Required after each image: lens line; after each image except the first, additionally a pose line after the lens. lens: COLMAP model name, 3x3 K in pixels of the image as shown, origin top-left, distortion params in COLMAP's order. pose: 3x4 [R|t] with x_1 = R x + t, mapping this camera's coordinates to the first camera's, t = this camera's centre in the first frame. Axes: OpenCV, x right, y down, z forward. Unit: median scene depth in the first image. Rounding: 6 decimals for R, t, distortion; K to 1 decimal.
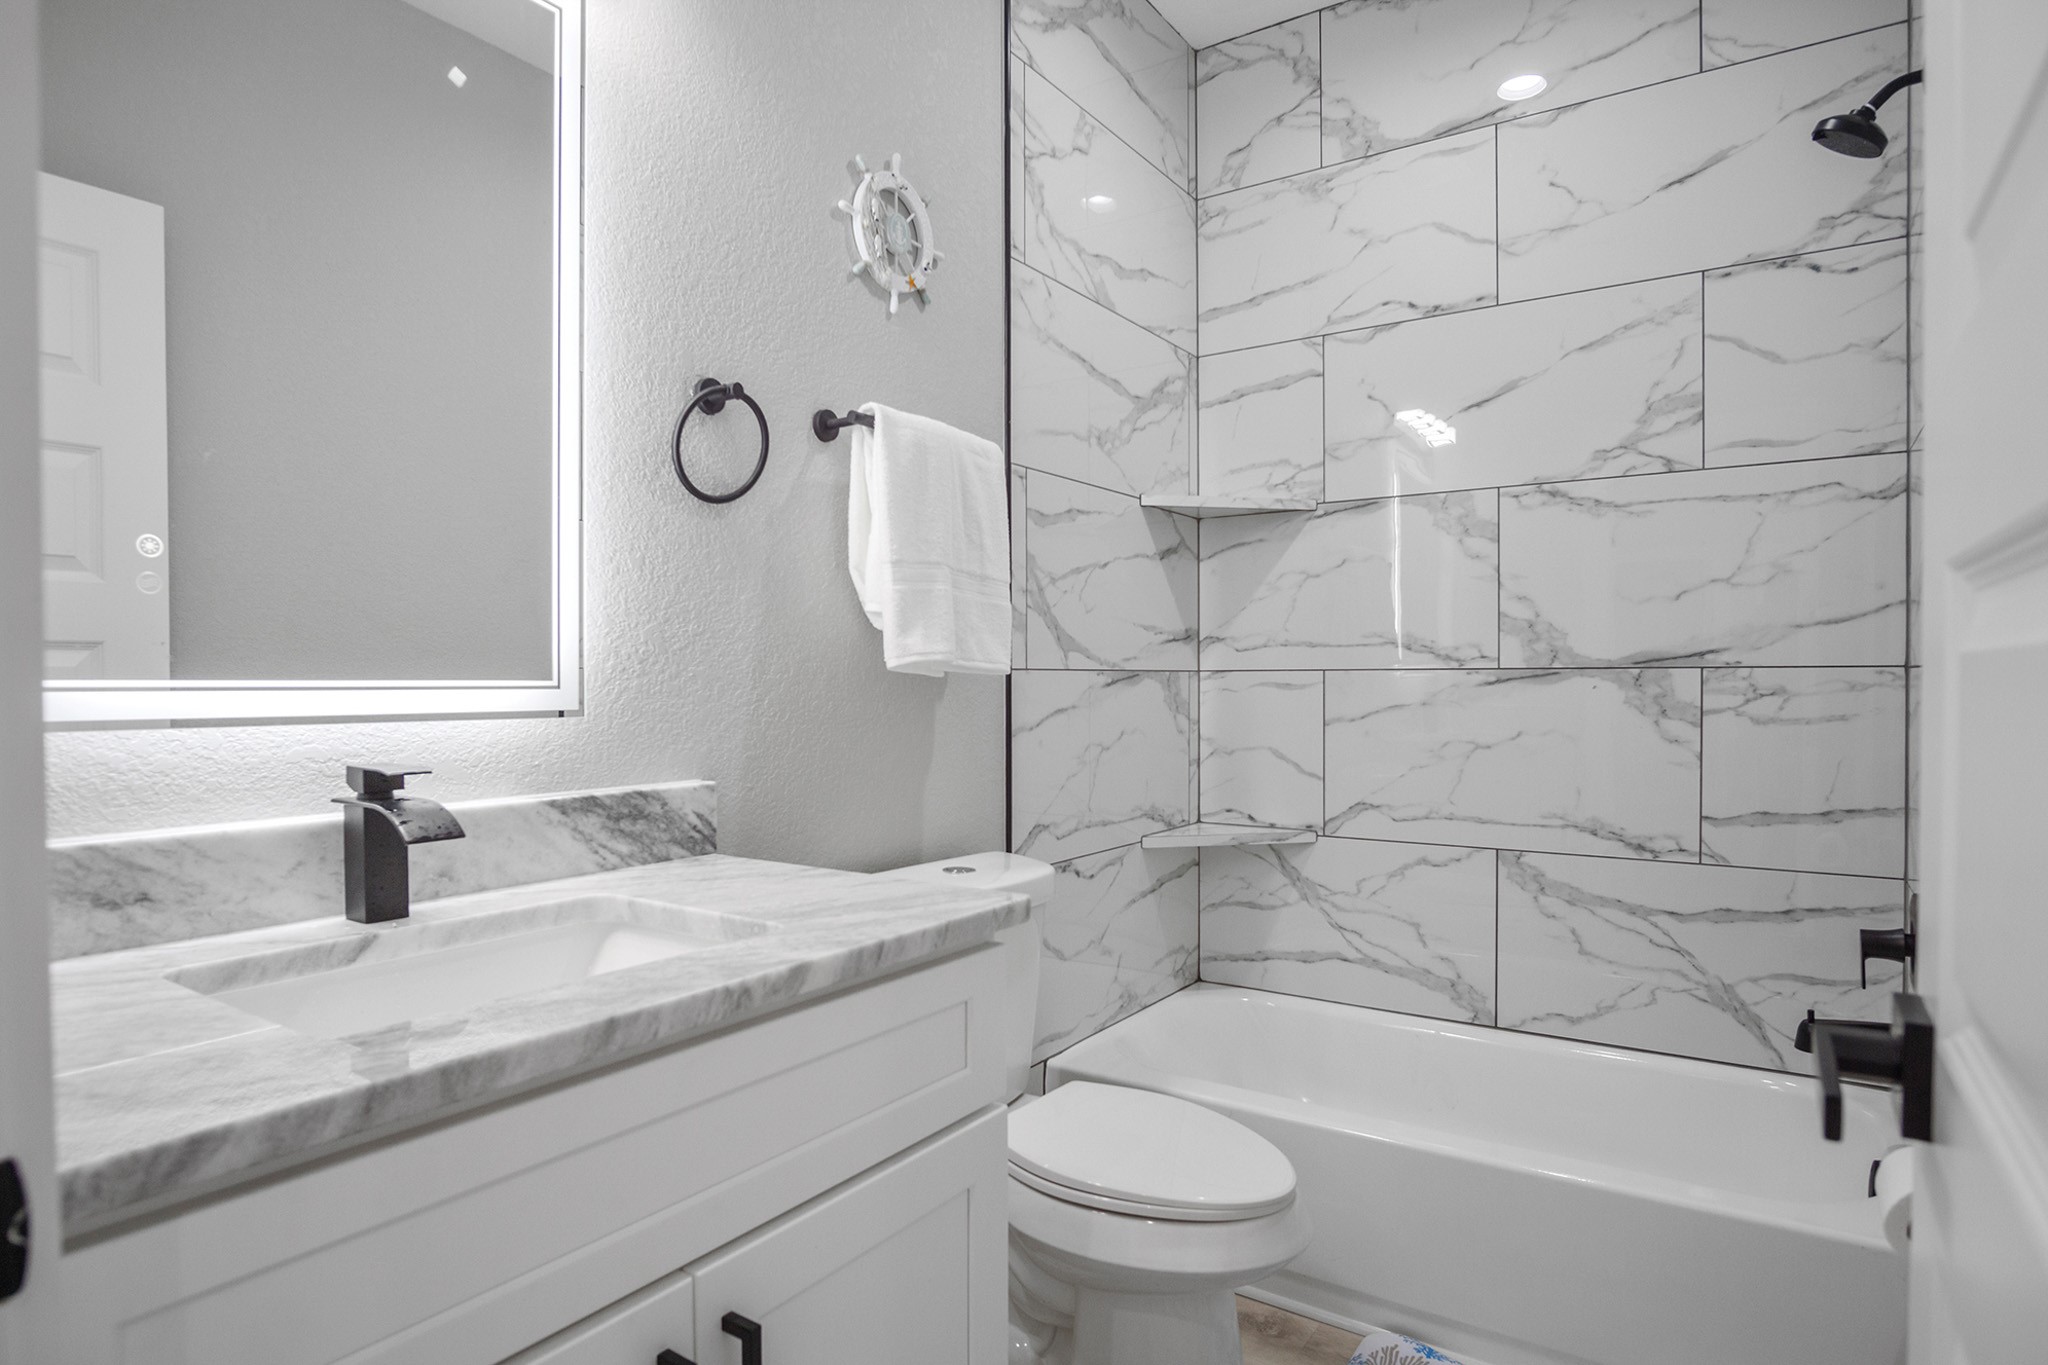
lens RADIAL K [[1147.8, 0, 986.4], [0, 1147.8, 699.9], [0, 0, 1]] dist [-0.027615, 0.001027]
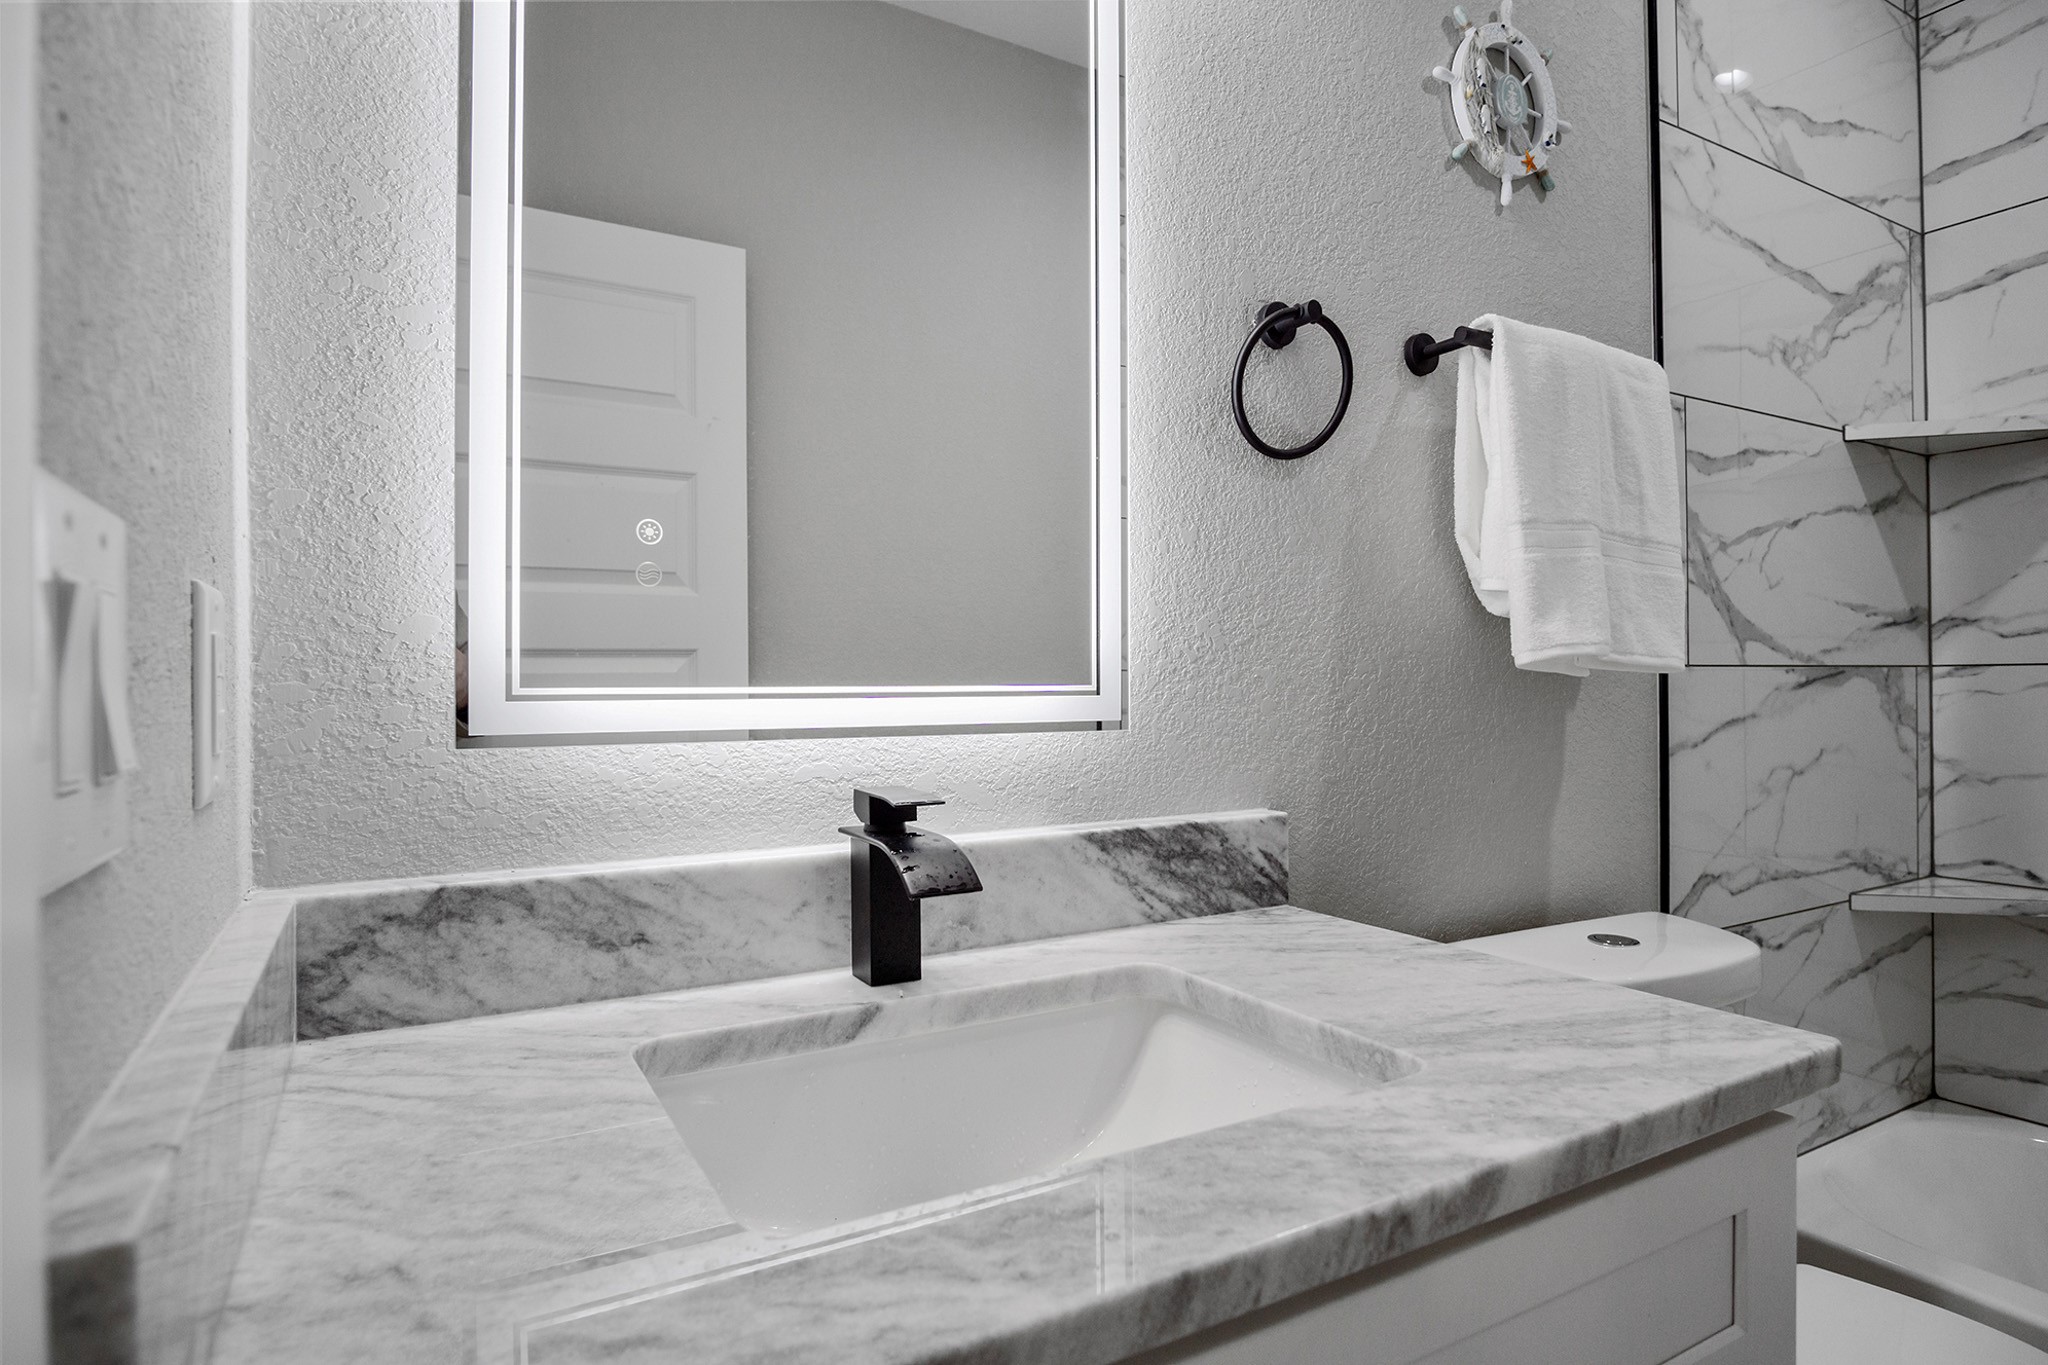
lens RADIAL K [[1147.8, 0, 986.4], [0, 1147.8, 699.9], [0, 0, 1]] dist [-0.027615, 0.001027]
pose [[0.898748, -0.000546, -0.438466, -0.068101], [-0.000627, 0.999997, -0.002529, -0.002998], [0.438466, 0.002548, 0.898744, 0.180195]]
